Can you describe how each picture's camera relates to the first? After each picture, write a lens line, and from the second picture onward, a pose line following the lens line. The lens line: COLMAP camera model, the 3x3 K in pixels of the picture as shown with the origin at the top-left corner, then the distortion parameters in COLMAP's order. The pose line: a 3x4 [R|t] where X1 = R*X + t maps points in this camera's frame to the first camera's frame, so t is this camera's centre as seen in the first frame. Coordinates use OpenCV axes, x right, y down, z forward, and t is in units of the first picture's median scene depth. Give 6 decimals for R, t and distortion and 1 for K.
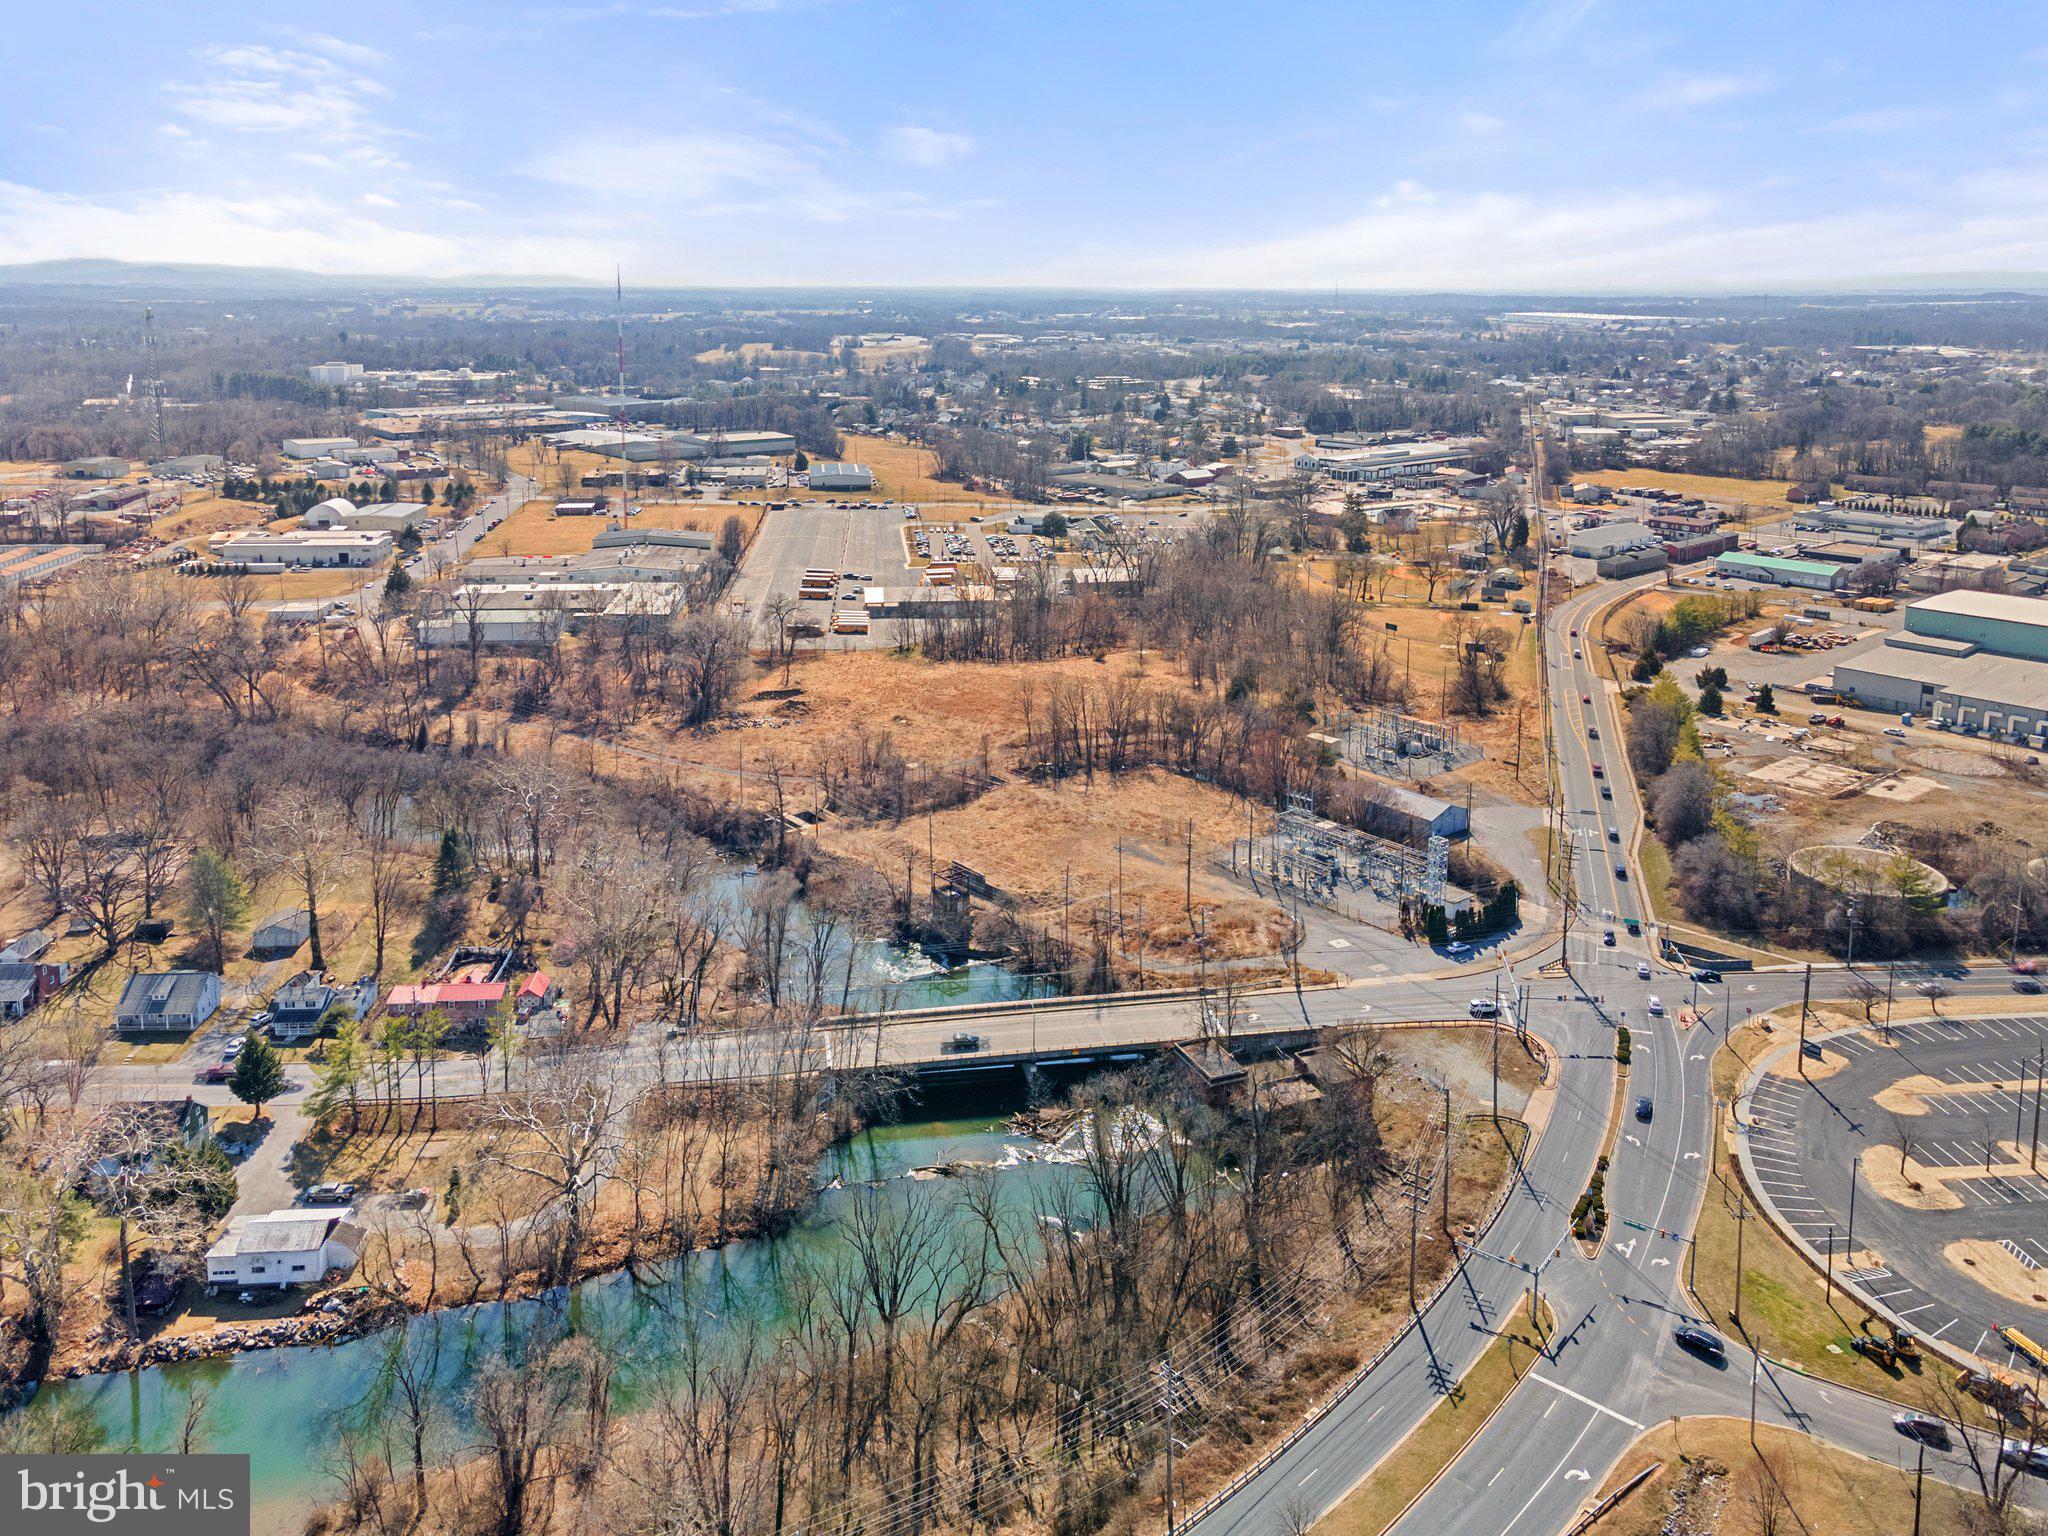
lens RADIAL K [[1498.2, 0, 1015.2], [0, 1498.2, 746.5], [0, 0, 1]] dist [0.031223, 0.027514]
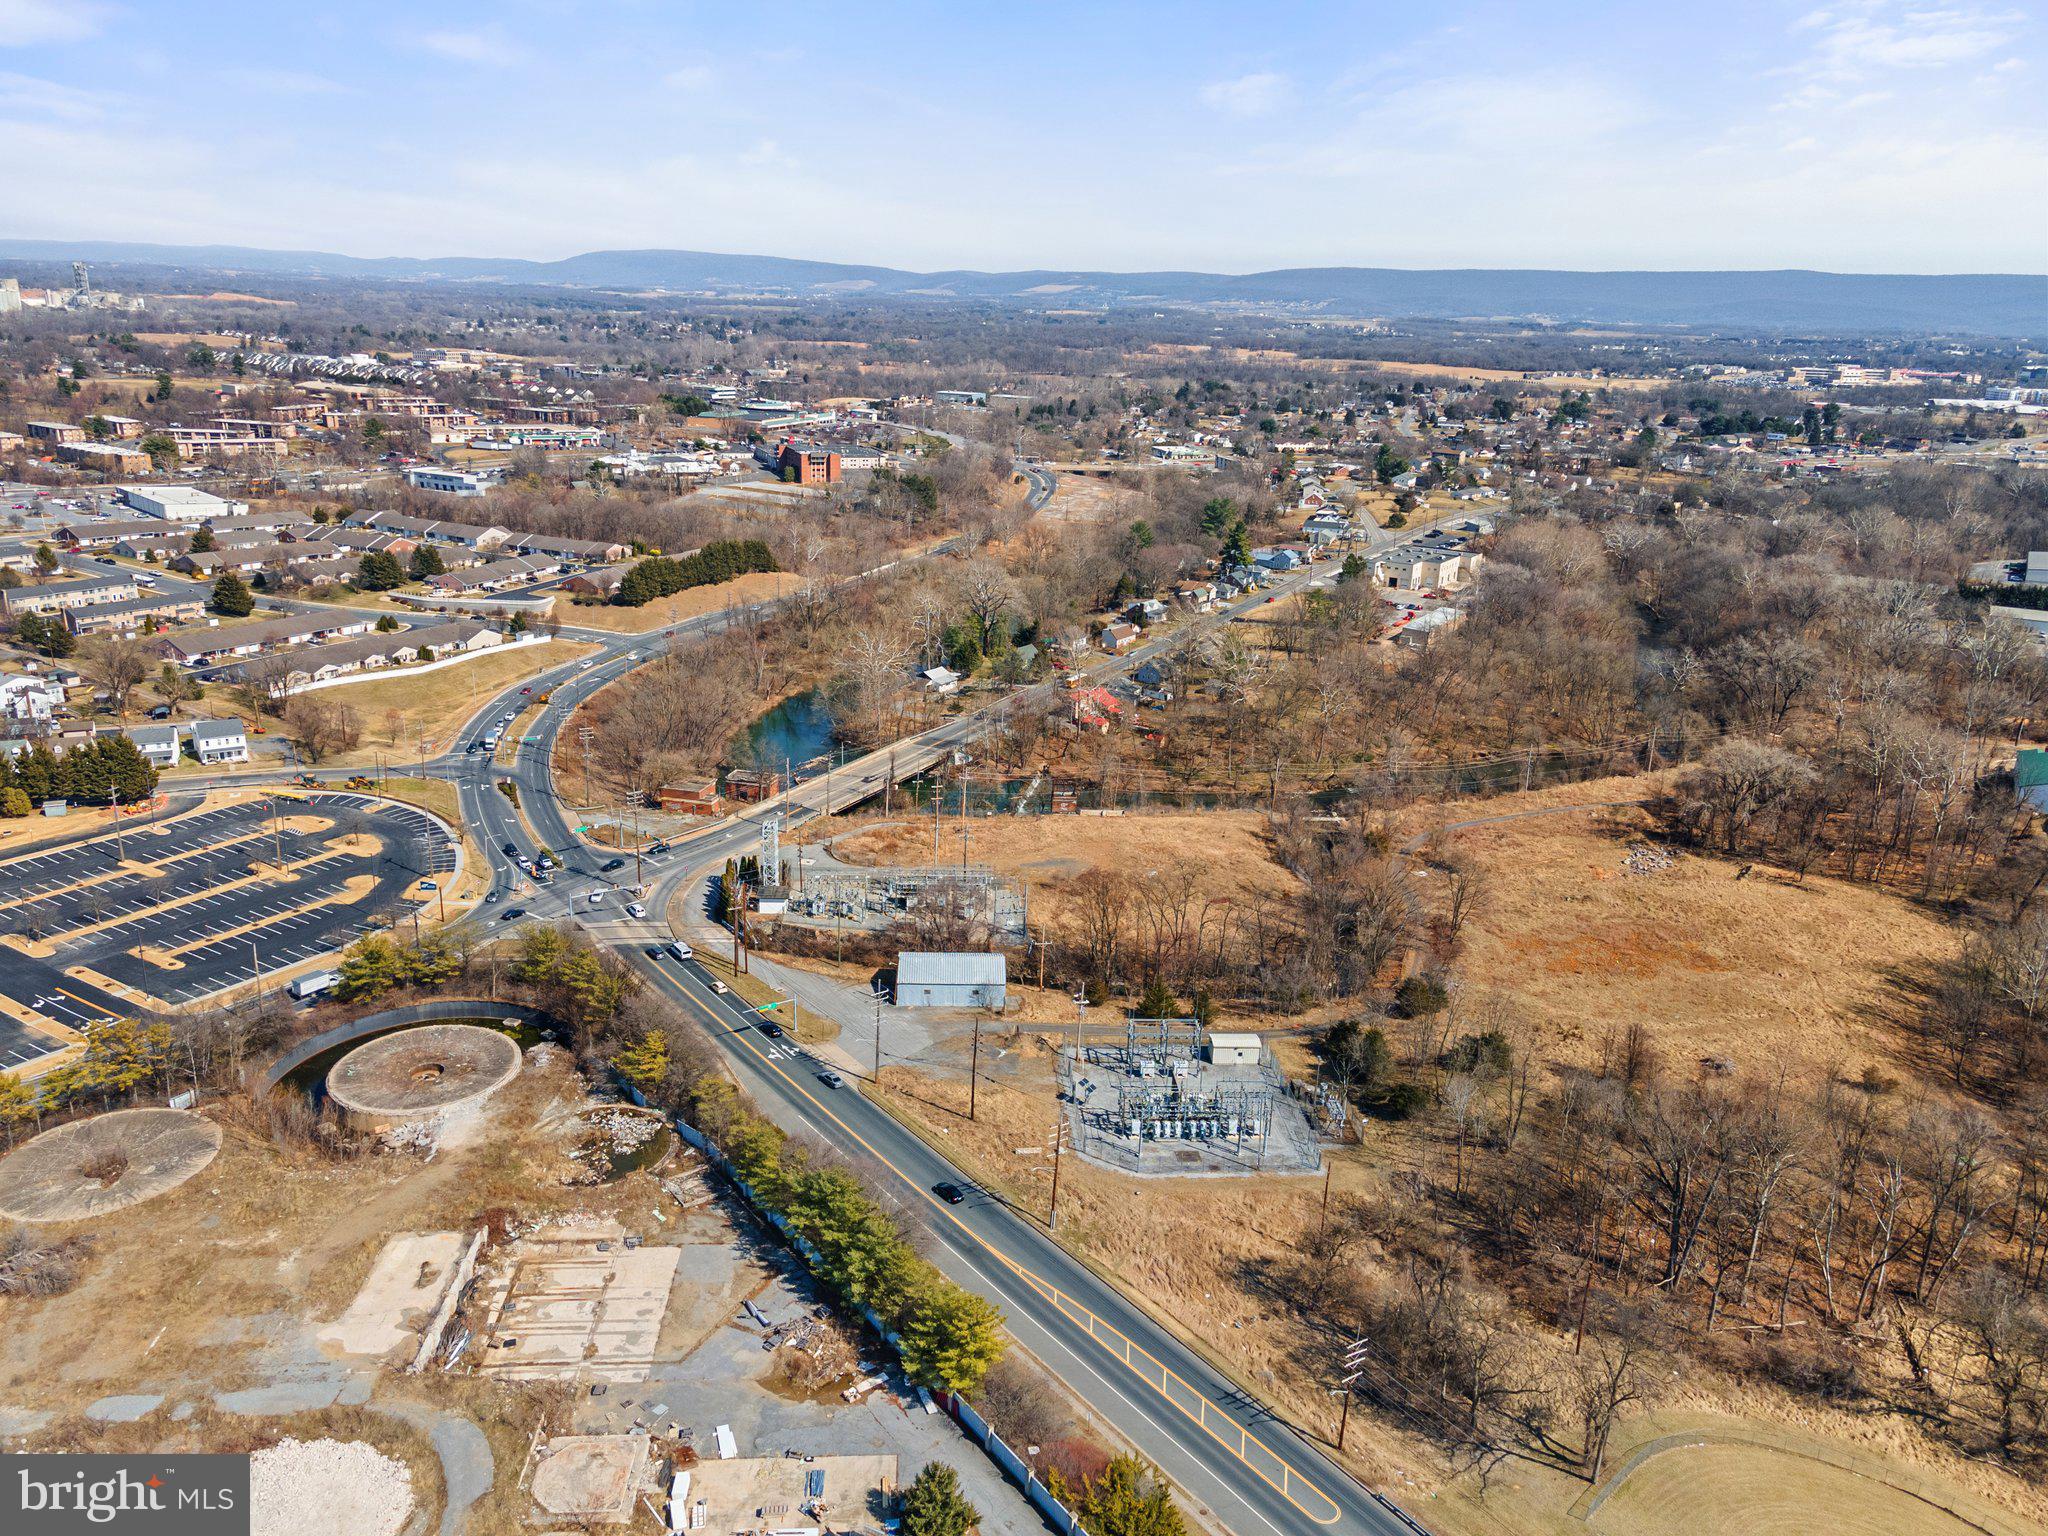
lens RADIAL K [[1498.2, 0, 1015.2], [0, 1498.2, 746.5], [0, 0, 1]] dist [0.031223, 0.027514]
pose [[-0.590913, 0.209371, -0.779093, 0.765794], [-0.271011, 0.858093, 0.436153, -0.382649], [0.759852, 0.468871, -0.450316, 1.208349]]
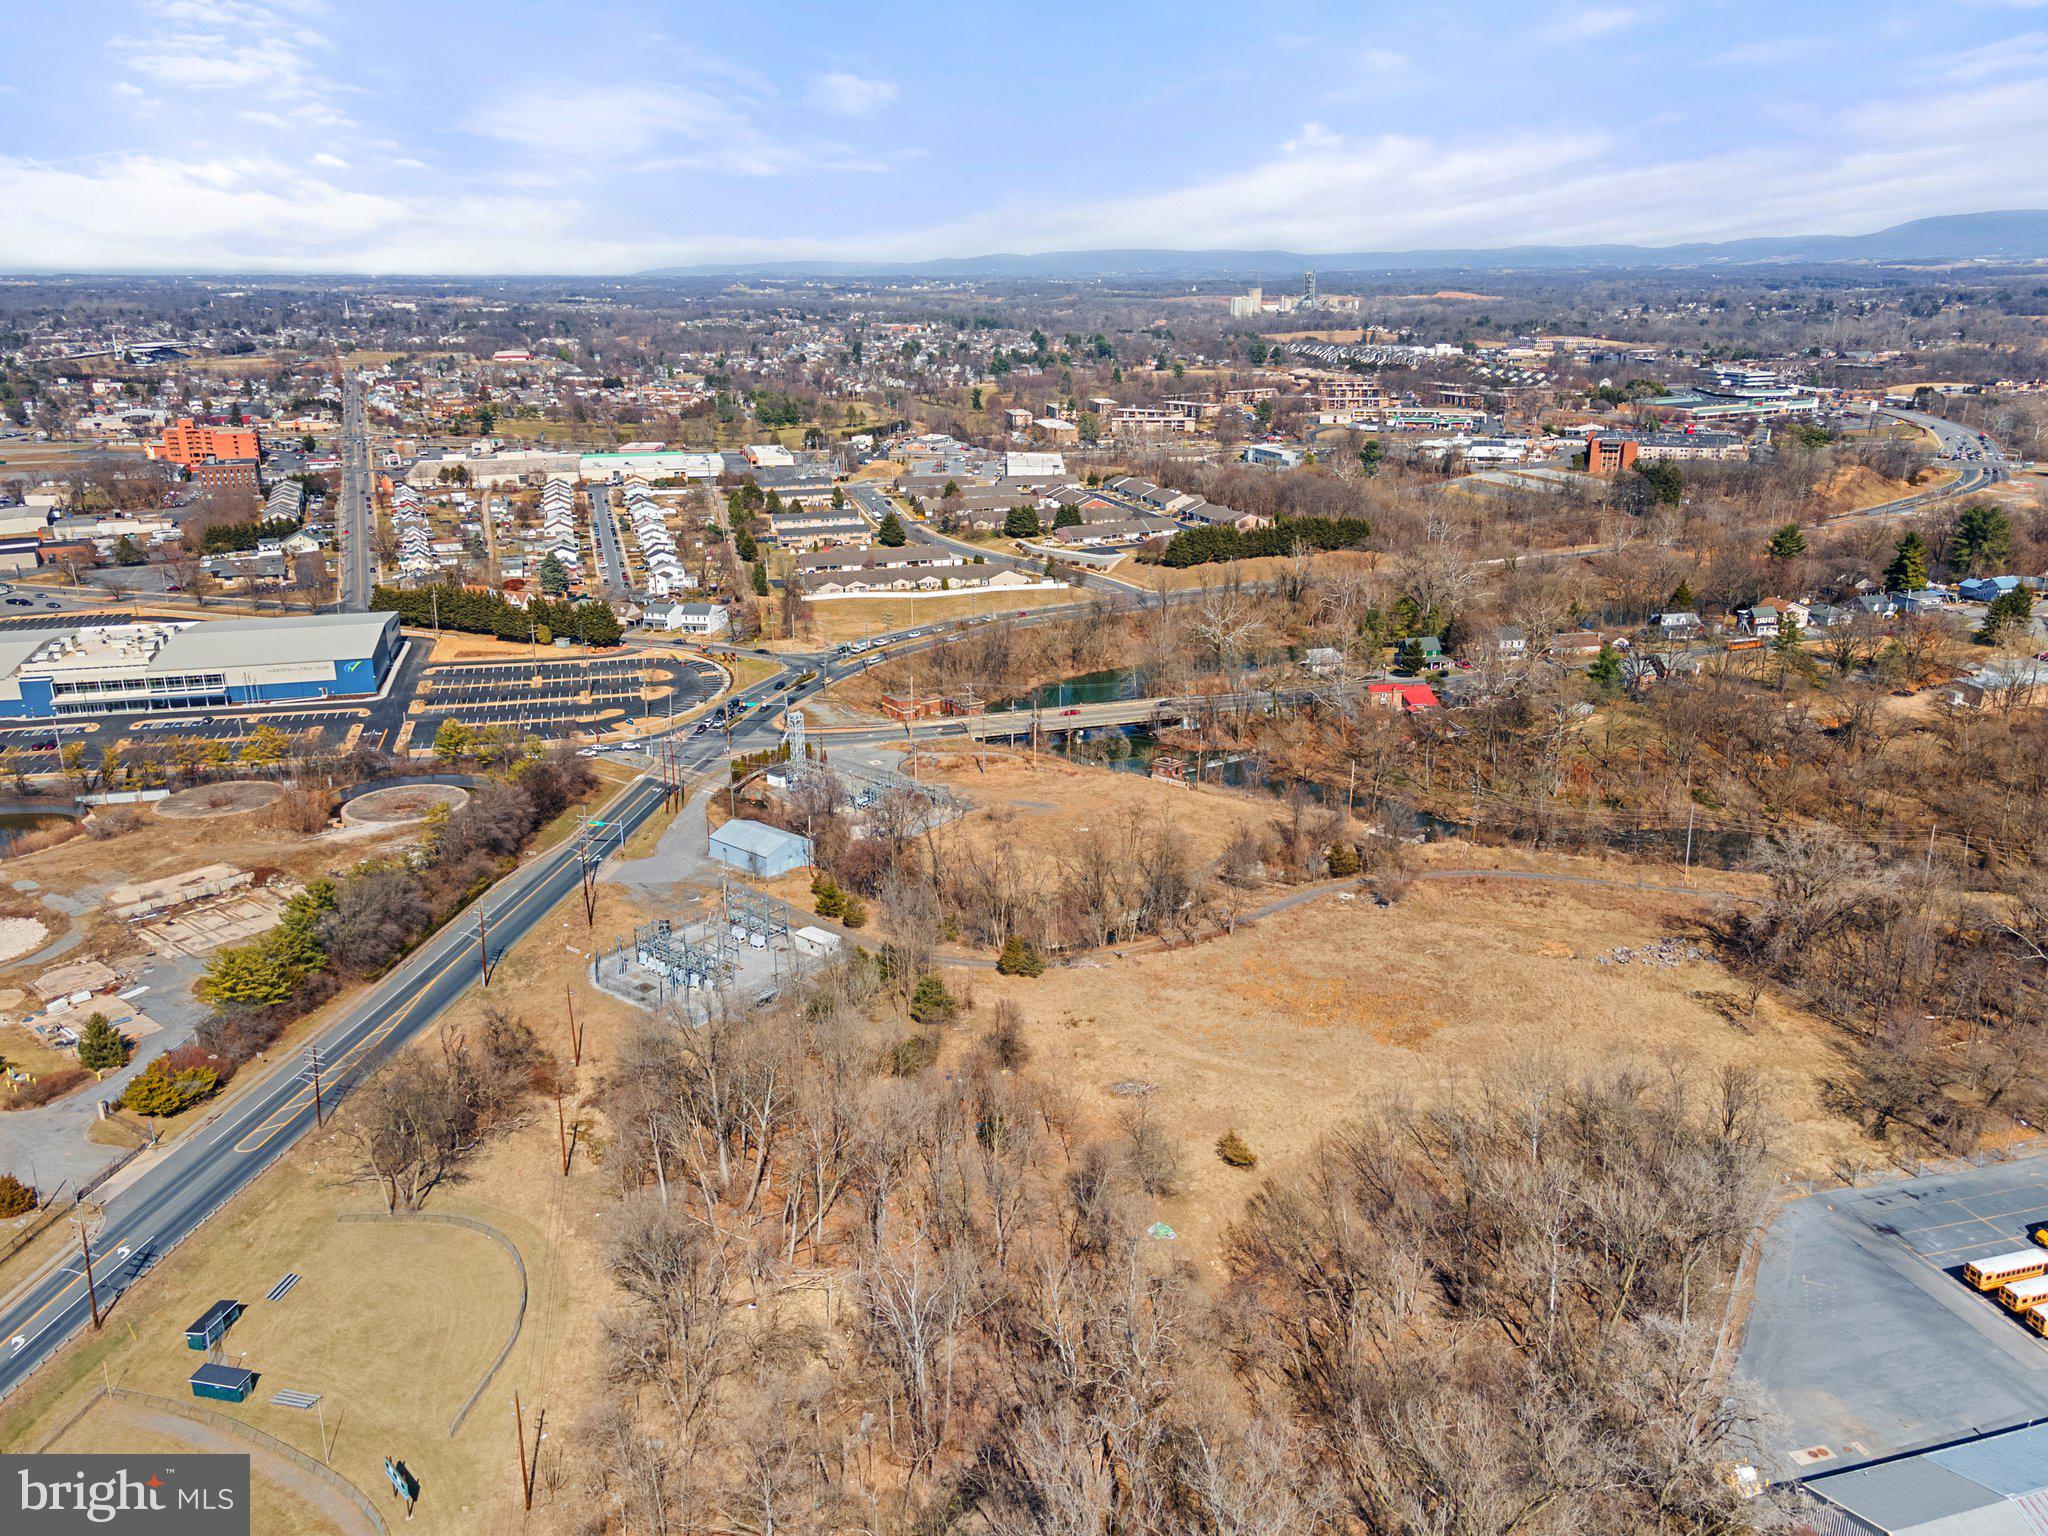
lens RADIAL K [[1522.4, 0, 1024.0], [0, 1522.4, 768.0], [0, 0, 1]] dist [0.041683, 0.000521]
pose [[-0.984186, 0.060702, -0.166412, 0.231090], [-0.046118, 0.819243, 0.571588, -0.516889], [0.171029, 0.570224, -0.803489, 1.629564]]
